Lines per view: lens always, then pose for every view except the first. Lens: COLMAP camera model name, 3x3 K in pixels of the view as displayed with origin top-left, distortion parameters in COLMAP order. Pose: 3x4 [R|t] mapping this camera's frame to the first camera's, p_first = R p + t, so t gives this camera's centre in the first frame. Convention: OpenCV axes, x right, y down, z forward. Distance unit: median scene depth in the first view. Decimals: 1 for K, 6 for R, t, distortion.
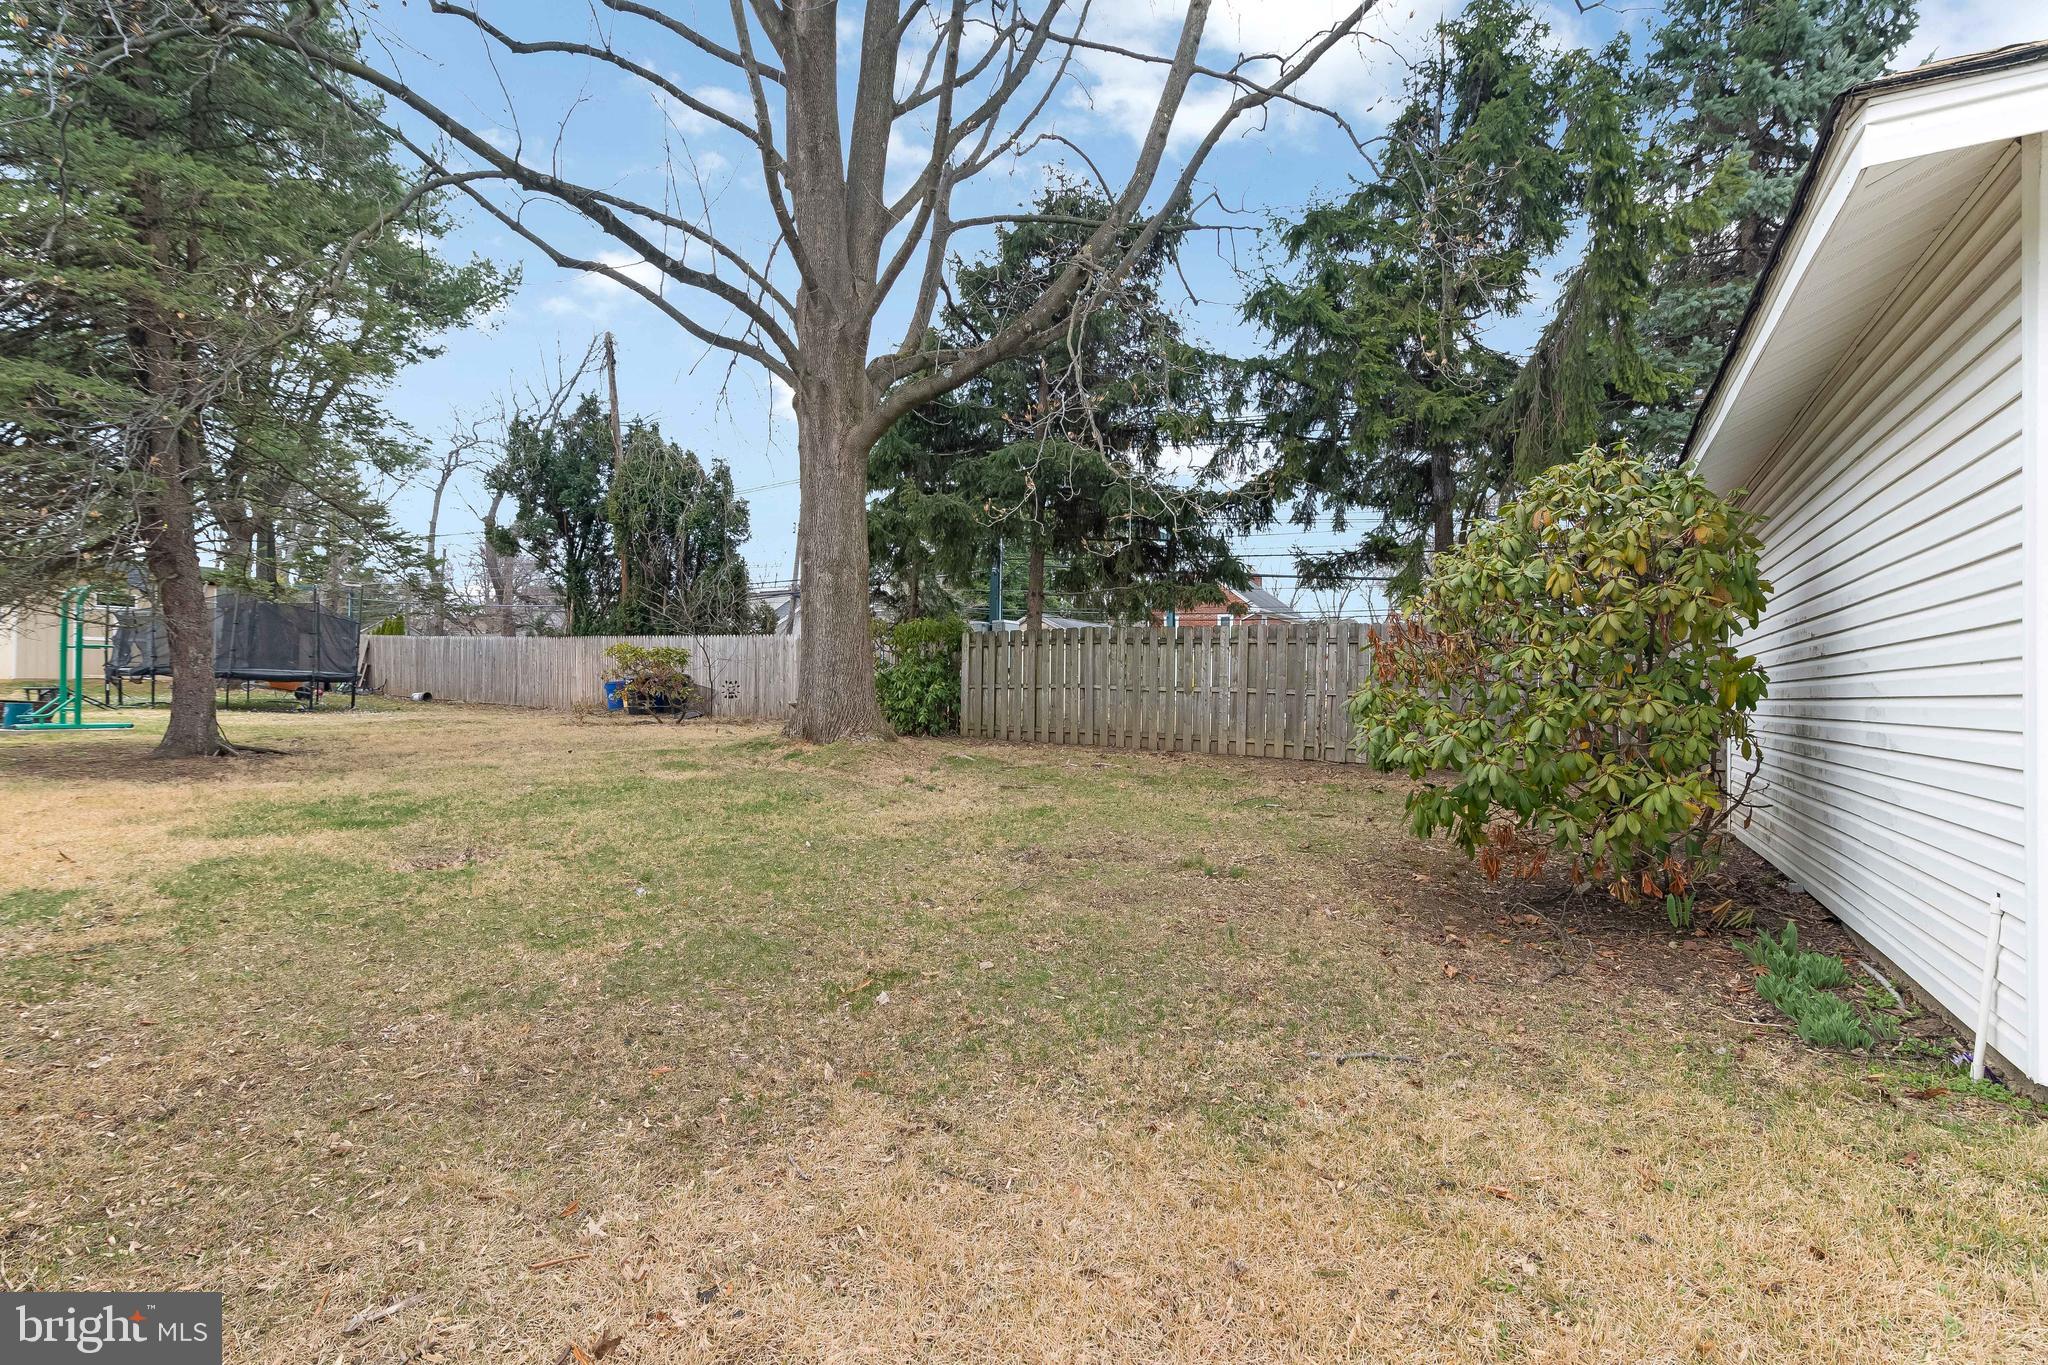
lens RADIAL K [[894.2, 0, 1024.0], [0, 894.2, 682.5], [0, 0, 1]] dist [-0.000436, -0.000020]
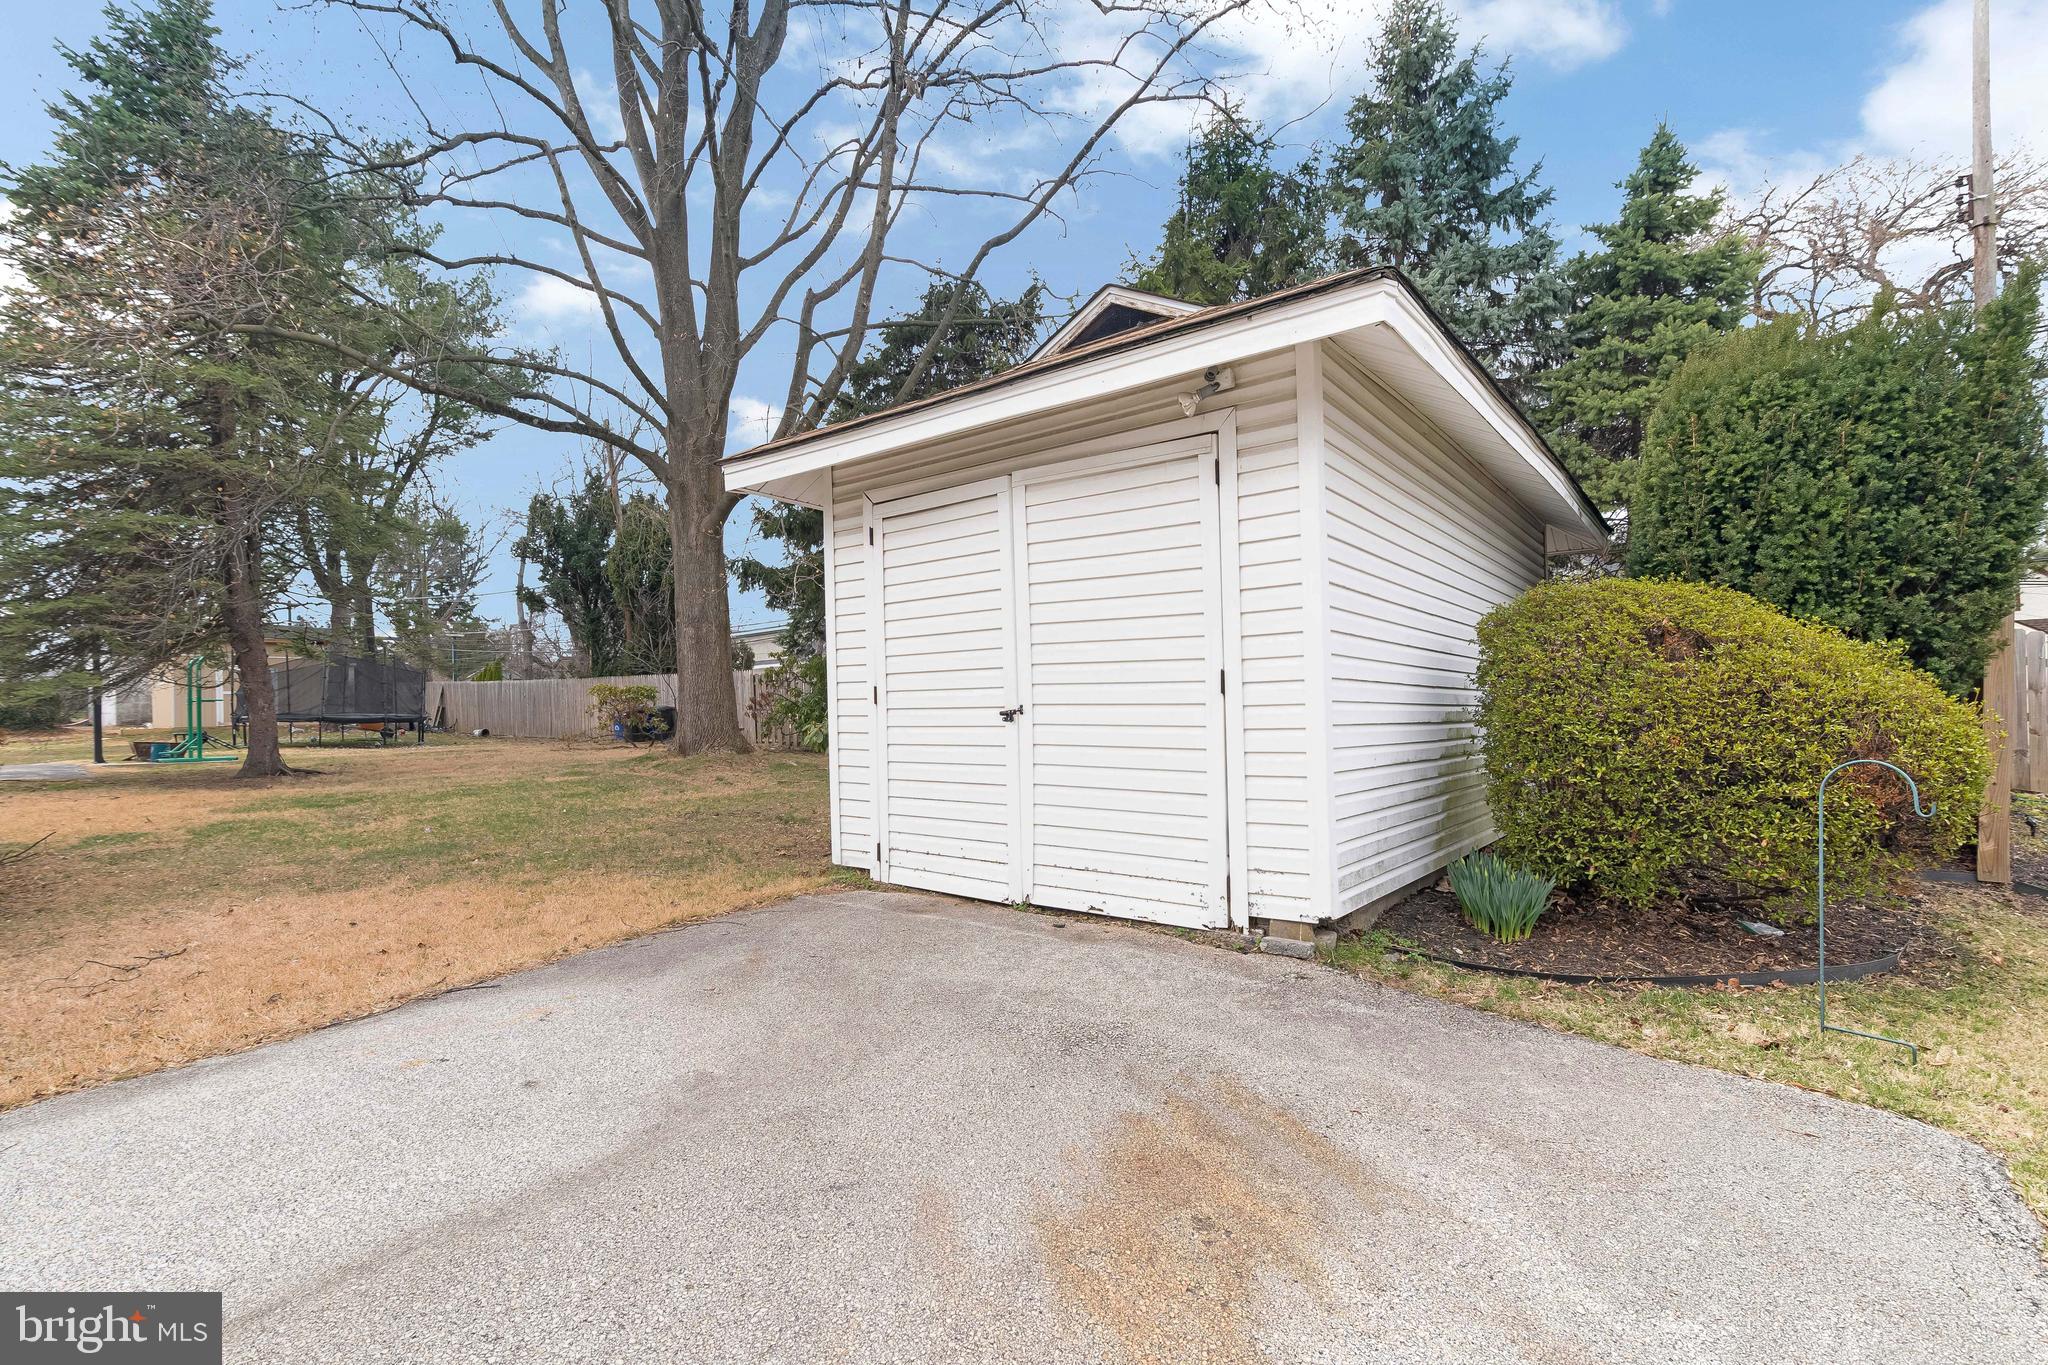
lens RADIAL K [[924.1, 0, 1024.7], [0, 924.1, 707.8], [0, 0, 1]] dist [-0.001562, -0.000267]
pose [[0.992967, -0.031495, -0.114127, 0.213244], [0.031816, 0.999493, 0.000995, 0.005502], [0.114038, -0.004619, 0.993466, -0.153017]]
